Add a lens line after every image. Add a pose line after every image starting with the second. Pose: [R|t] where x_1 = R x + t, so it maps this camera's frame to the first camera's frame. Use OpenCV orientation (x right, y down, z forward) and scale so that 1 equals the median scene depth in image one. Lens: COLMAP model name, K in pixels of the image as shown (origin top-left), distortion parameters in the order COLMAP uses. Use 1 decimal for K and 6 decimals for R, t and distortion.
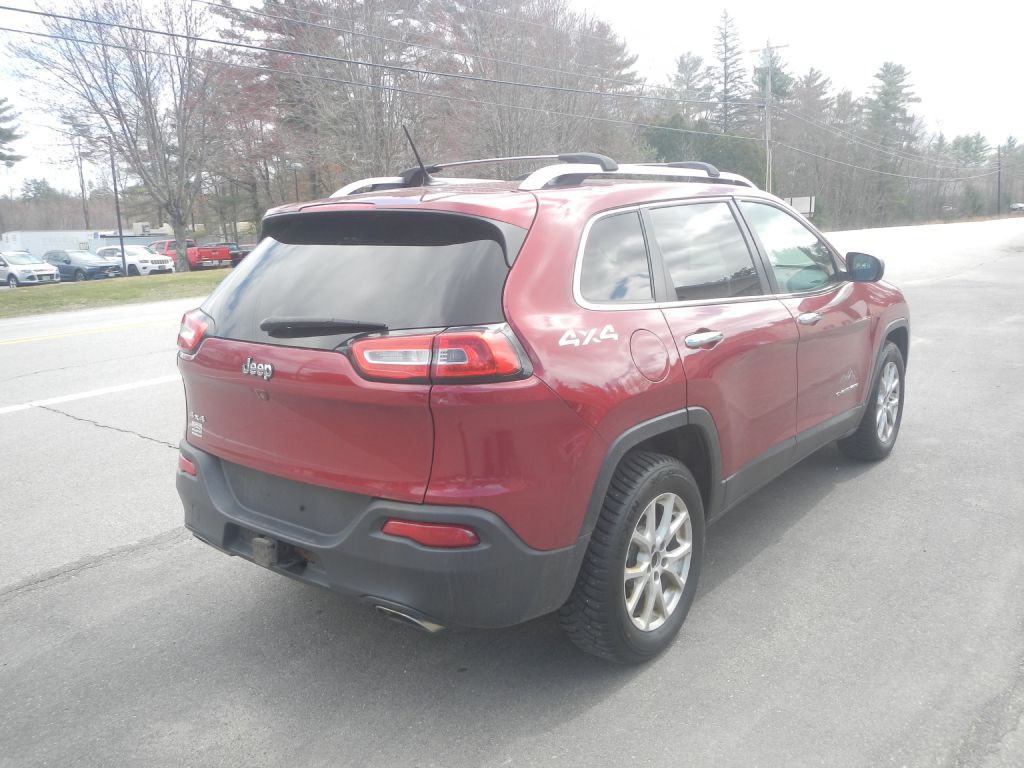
lens RADIAL K [[835.7, 0, 511.6], [0, 835.7, 384.1], [0, 0, 1]] dist [0.002797, -0.015261]
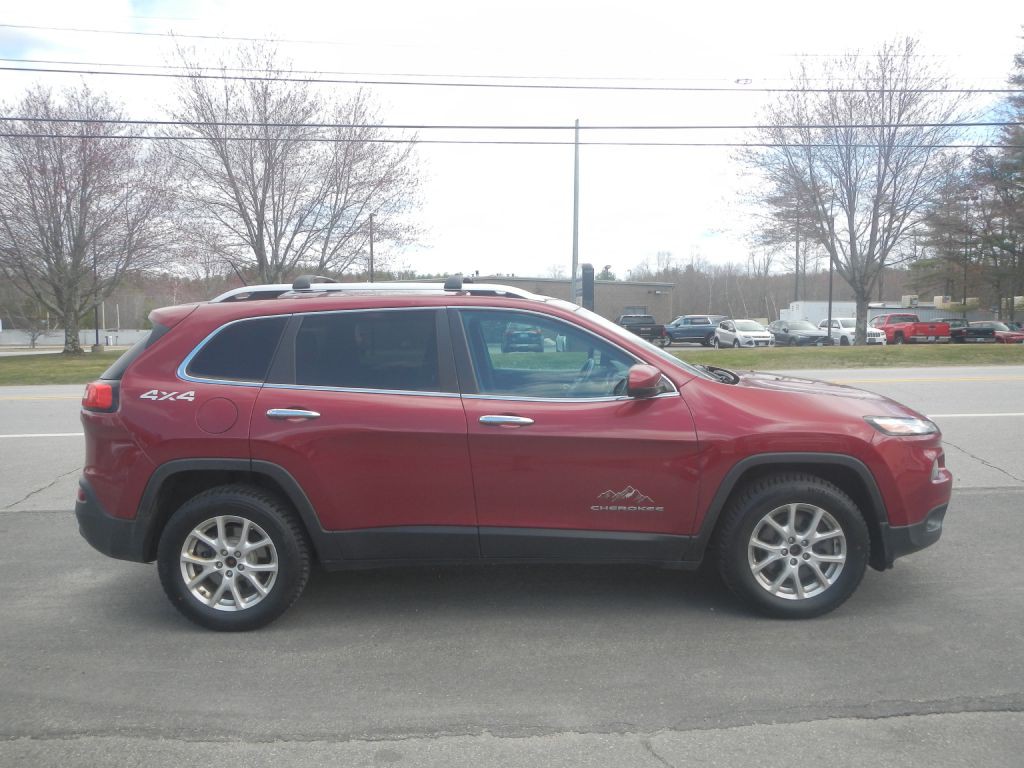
lens RADIAL K [[835.7, 0, 518.3], [0, 835.7, 379.3], [0, 0, 1]] dist [0.002797, -0.015261]
pose [[0.624666, 0.092724, -0.775368, 0.123446], [-0.160911, 0.986901, -0.011616, -0.012530], [0.764134, 0.132021, 0.631403, 0.035028]]
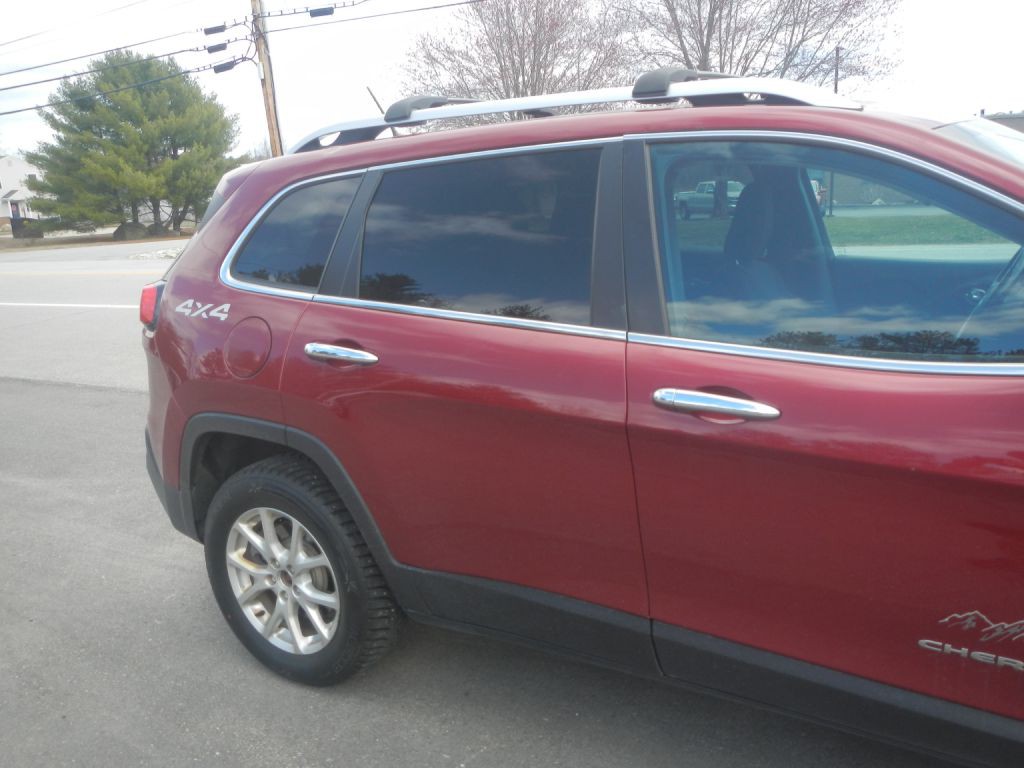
lens RADIAL K [[835.7, 0, 515.0], [0, 835.7, 385.9], [0, 0, 1]] dist [0.002797, -0.015261]
pose [[0.128392, 0.259056, -0.957291, 0.080174], [-0.141177, 0.960223, 0.240915, -0.018831], [0.981623, 0.104216, 0.159858, 0.086023]]
